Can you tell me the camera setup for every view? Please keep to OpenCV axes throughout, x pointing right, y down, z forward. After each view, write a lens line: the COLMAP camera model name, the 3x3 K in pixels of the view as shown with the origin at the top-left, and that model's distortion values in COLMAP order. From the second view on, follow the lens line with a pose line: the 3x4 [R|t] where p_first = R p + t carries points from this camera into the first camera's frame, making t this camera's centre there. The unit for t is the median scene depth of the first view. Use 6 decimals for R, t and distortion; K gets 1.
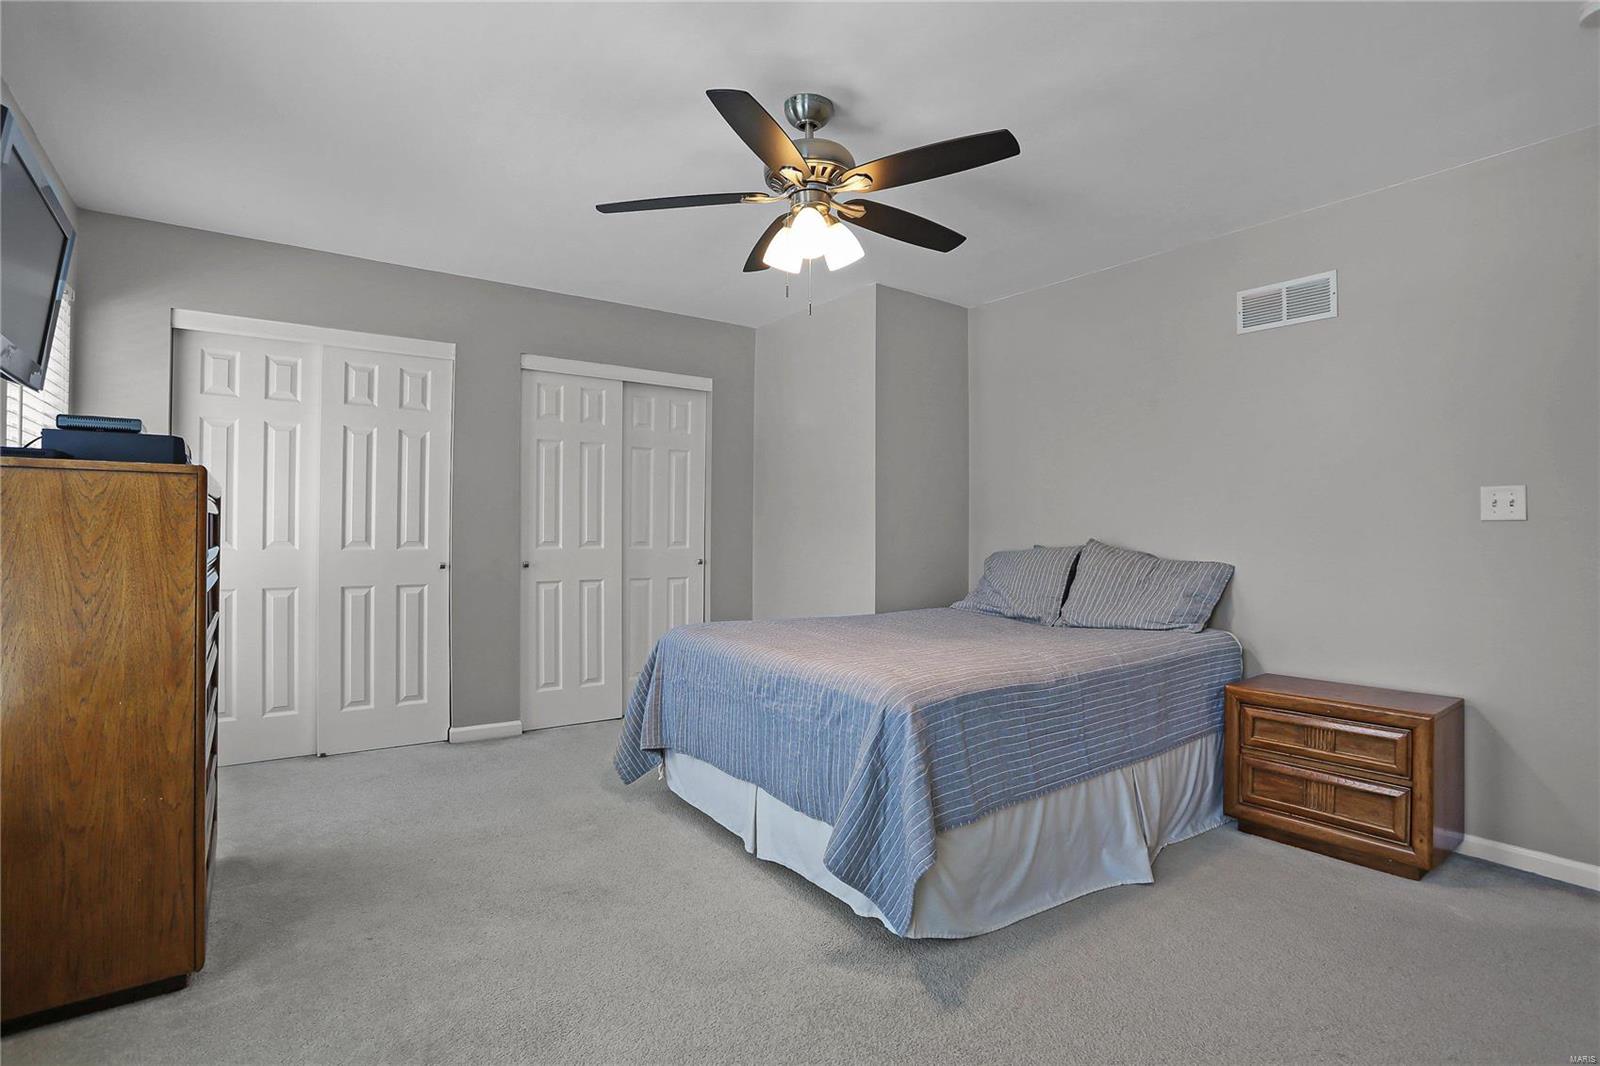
lens RADIAL K [[786.8, 0, 800.0], [0, 786.8, 533.0], [0, 0, 1]] dist [-0.065066, 0.027020]
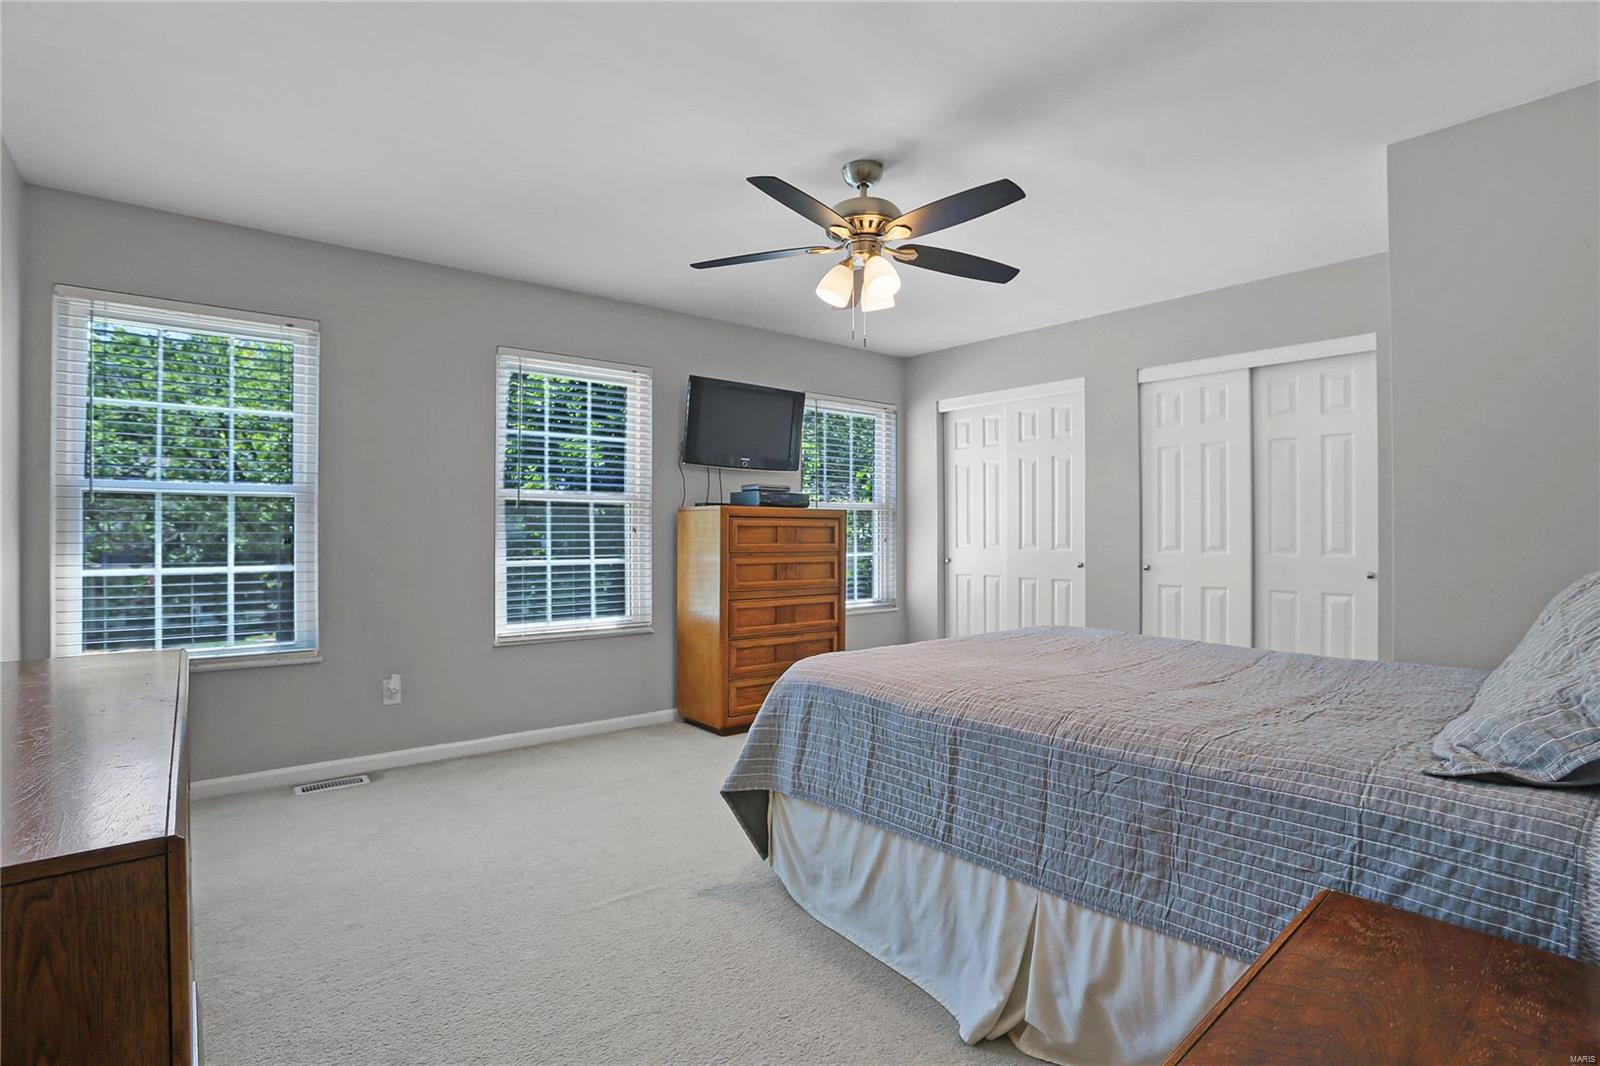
lens RADIAL K [[786.8, 0, 800.0], [0, 786.8, 533.0], [0, 0, 1]] dist [-0.065066, 0.027020]
pose [[0.053816, -0.006332, -0.998531, 0.716306], [-0.004010, 0.999970, -0.006557, 0.001946], [0.998543, 0.004357, 0.053789, 0.506992]]
